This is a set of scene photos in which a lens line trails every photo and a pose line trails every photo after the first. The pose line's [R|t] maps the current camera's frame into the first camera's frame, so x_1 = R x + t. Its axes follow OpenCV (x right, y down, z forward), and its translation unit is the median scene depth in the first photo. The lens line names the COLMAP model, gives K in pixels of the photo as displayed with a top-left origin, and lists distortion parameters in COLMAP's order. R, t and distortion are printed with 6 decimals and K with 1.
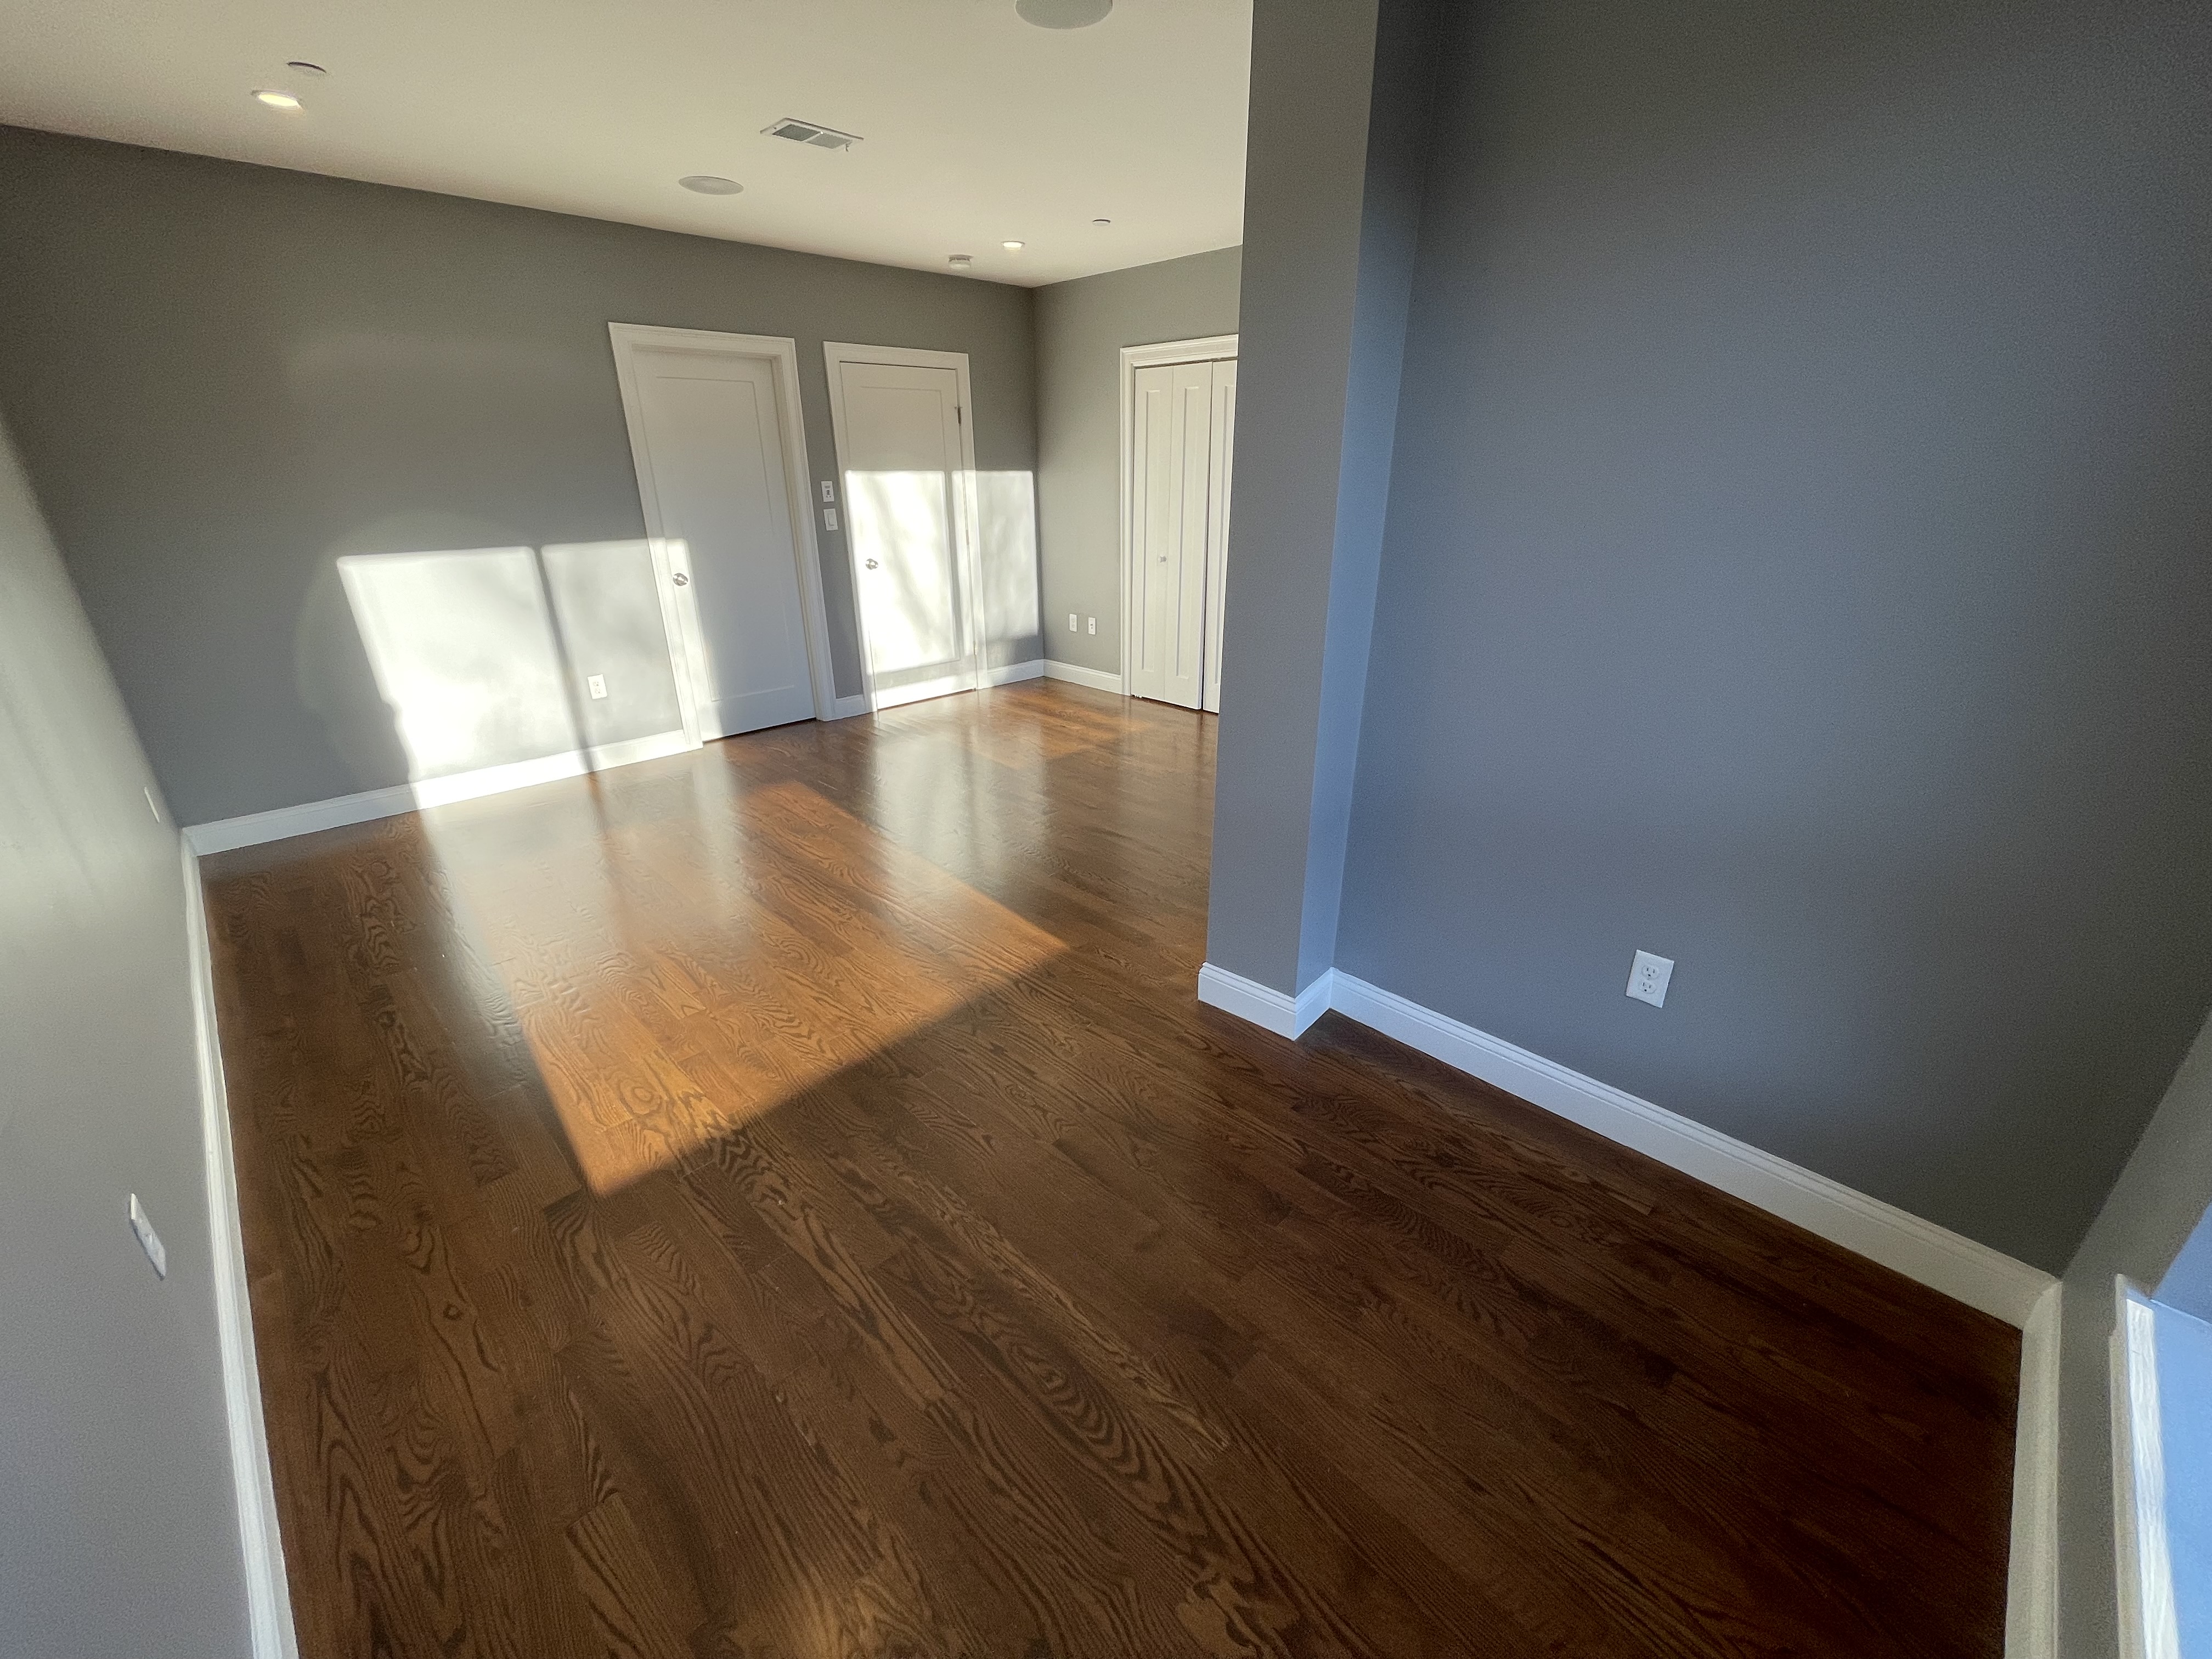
lens RADIAL K [[893.8, 0, 1101.0], [0, 893.8, 820.4], [0, 0, 1]] dist [-0.002992, -0.000212]
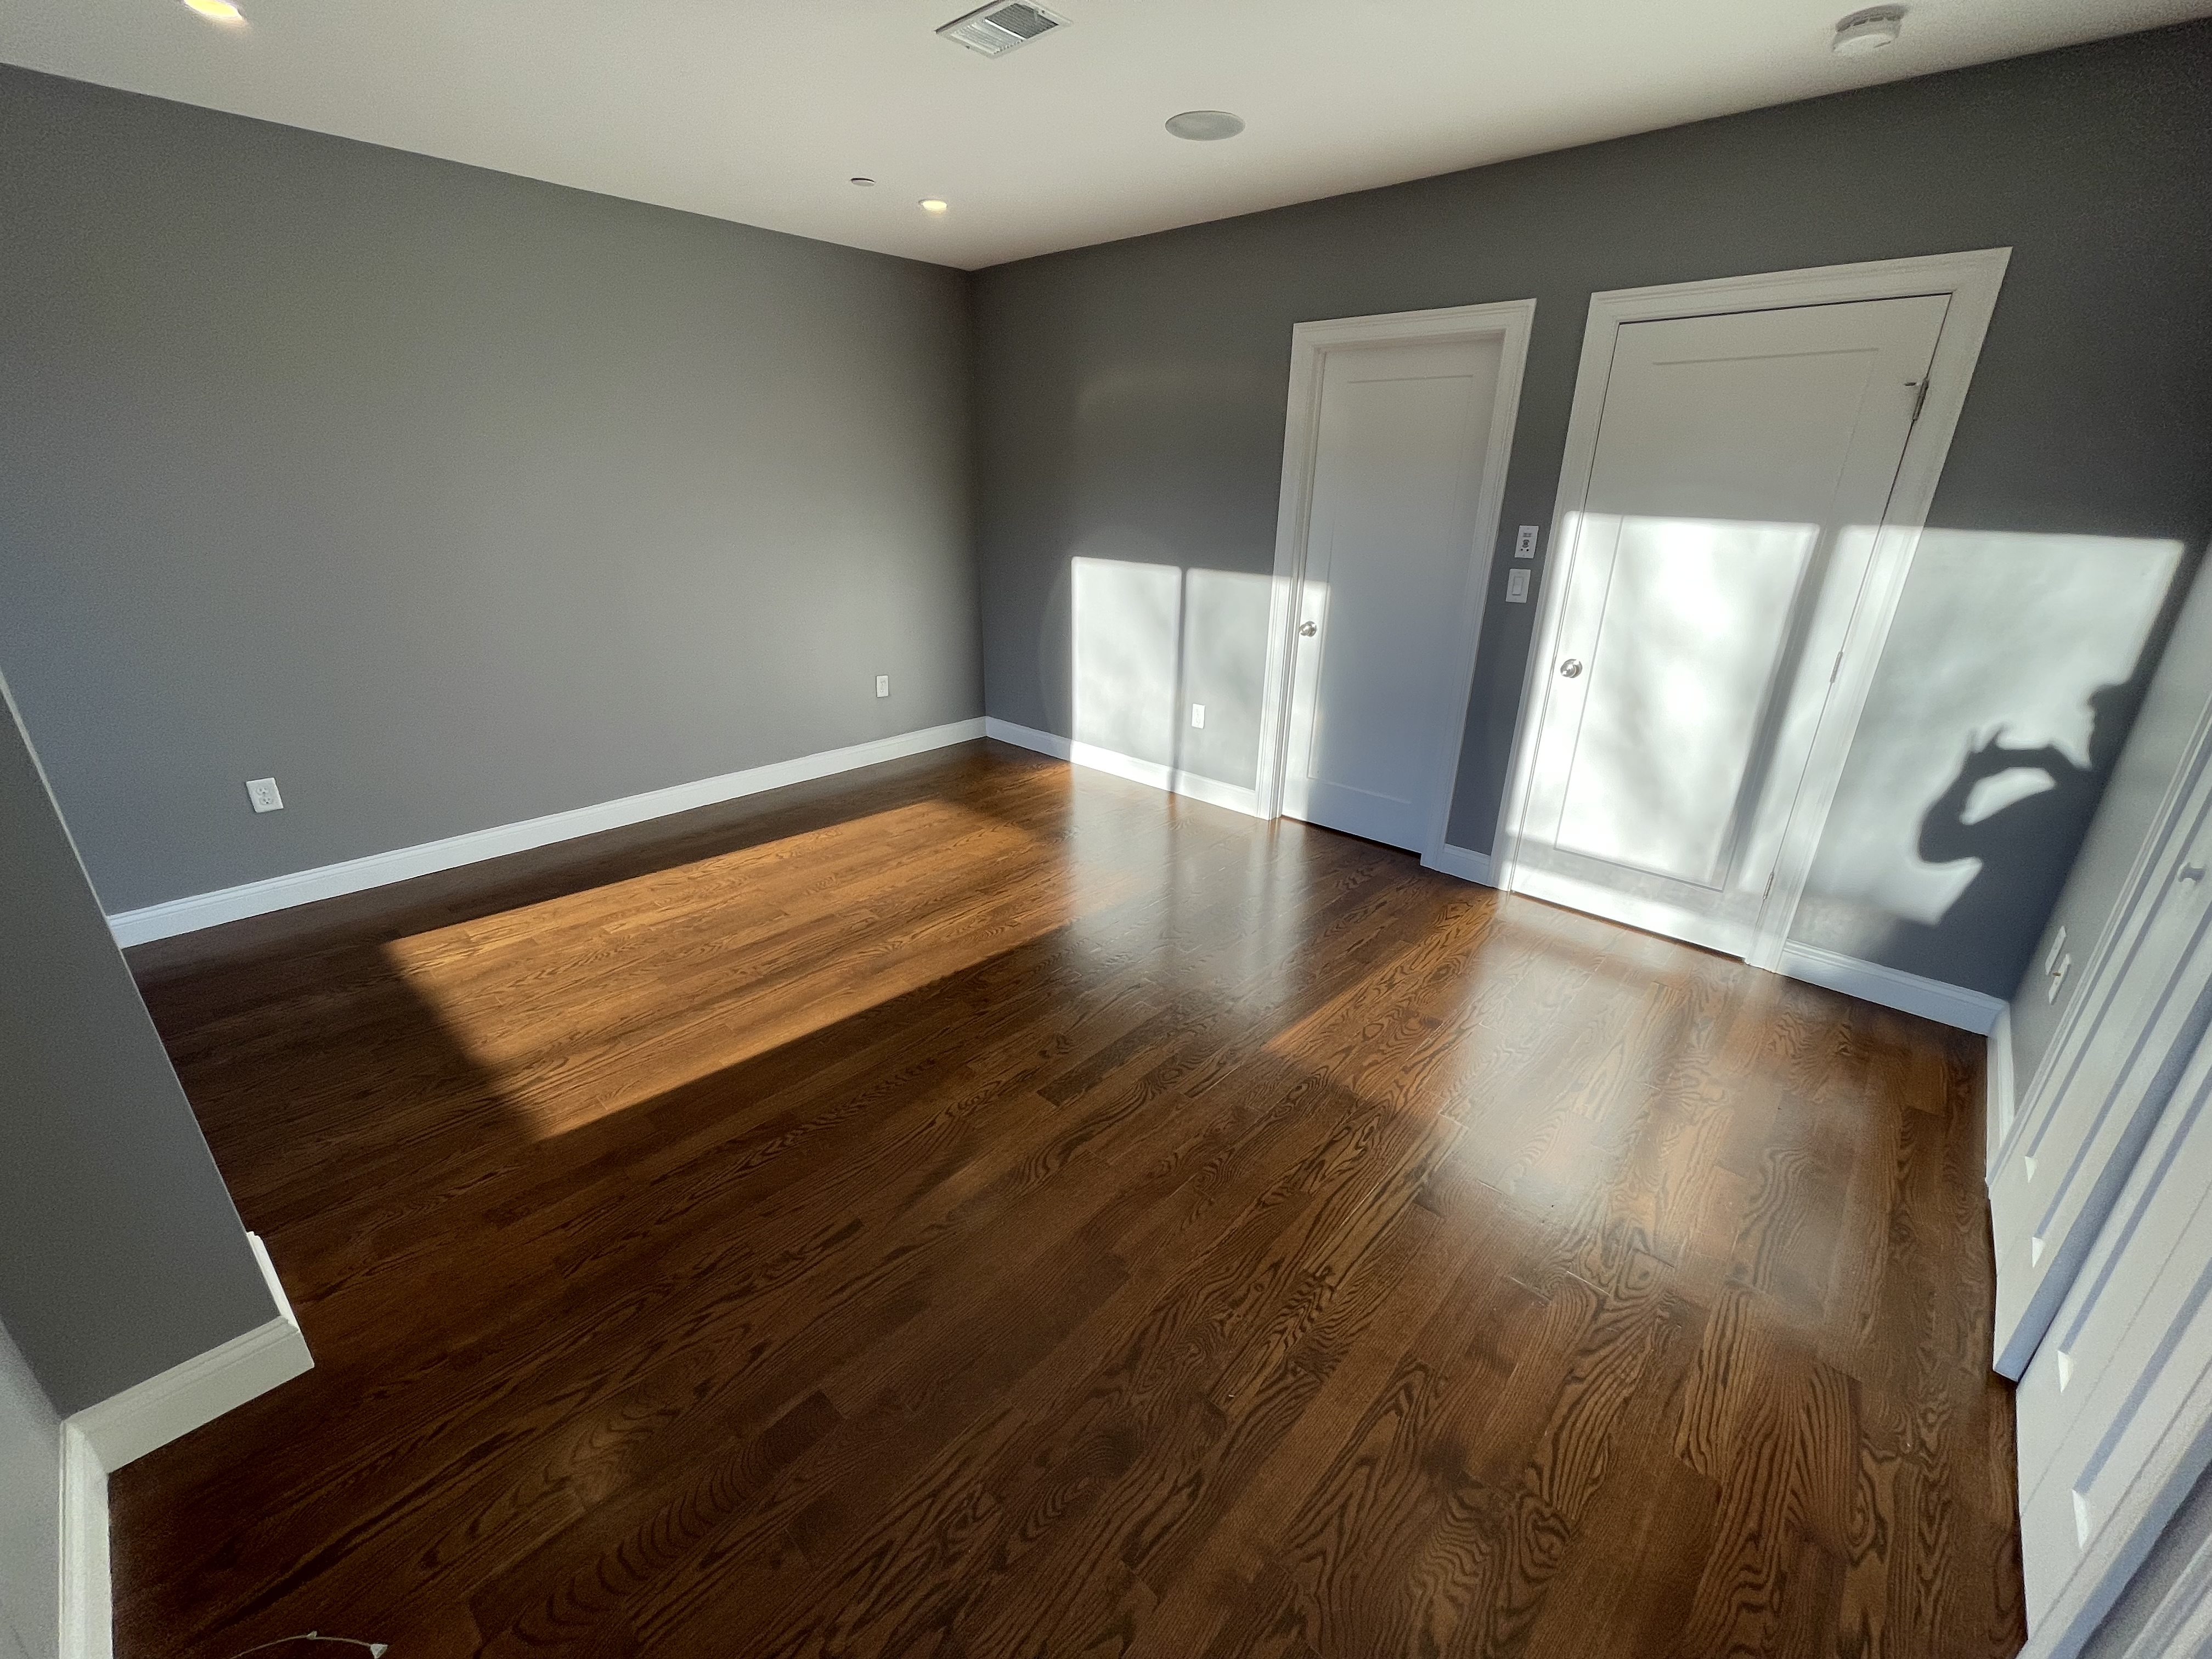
lens RADIAL K [[891.8, 0, 1104.5], [0, 891.8, 819.5], [0, 0, 1]] dist [0.000369, -0.000039]
pose [[0.049452, 0.367298, -0.928788, 0.328589], [-0.387308, 0.864212, 0.321140, -0.286704], [0.920623, 0.343846, 0.184994, 0.680253]]
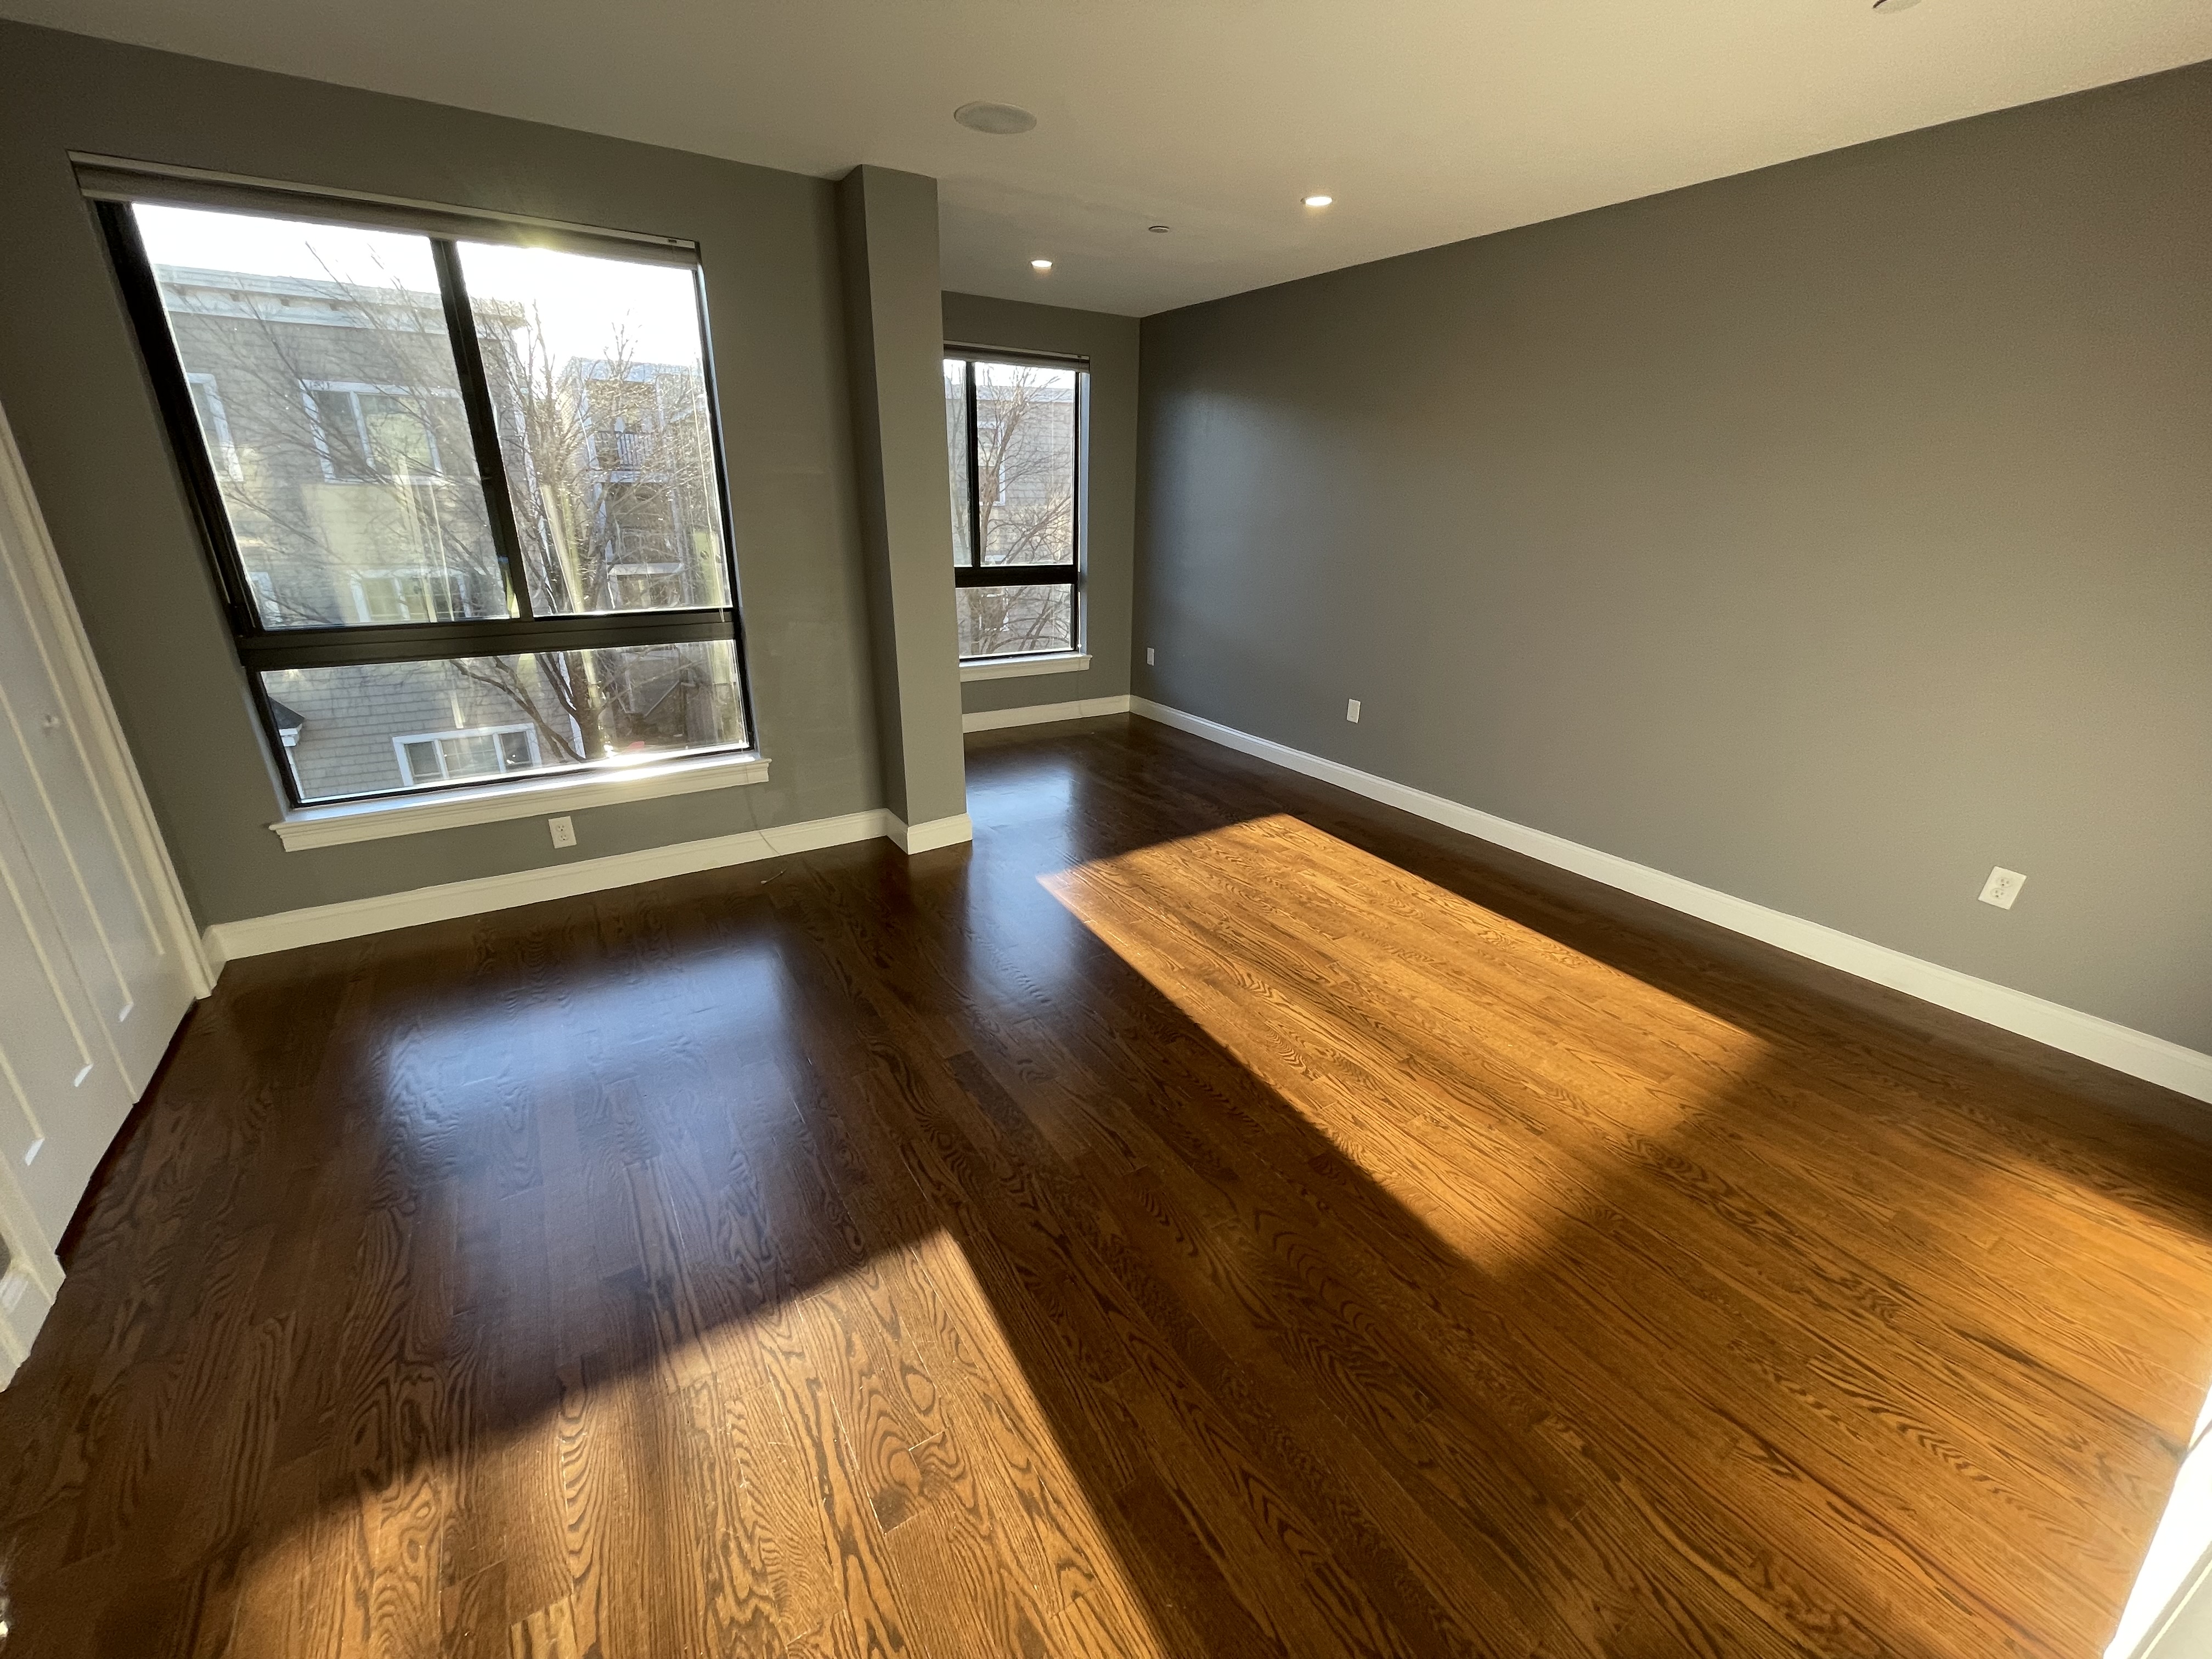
lens RADIAL K [[890.6, 0, 1102.8], [0, 890.6, 819.7], [0, 0, 1]] dist [0.002242, -0.002409]
pose [[-0.979168, -0.078484, 0.187270, -0.202489], [0.067755, 0.743128, 0.665710, -0.423967], [-0.191413, 0.664530, -0.722330, 1.040043]]
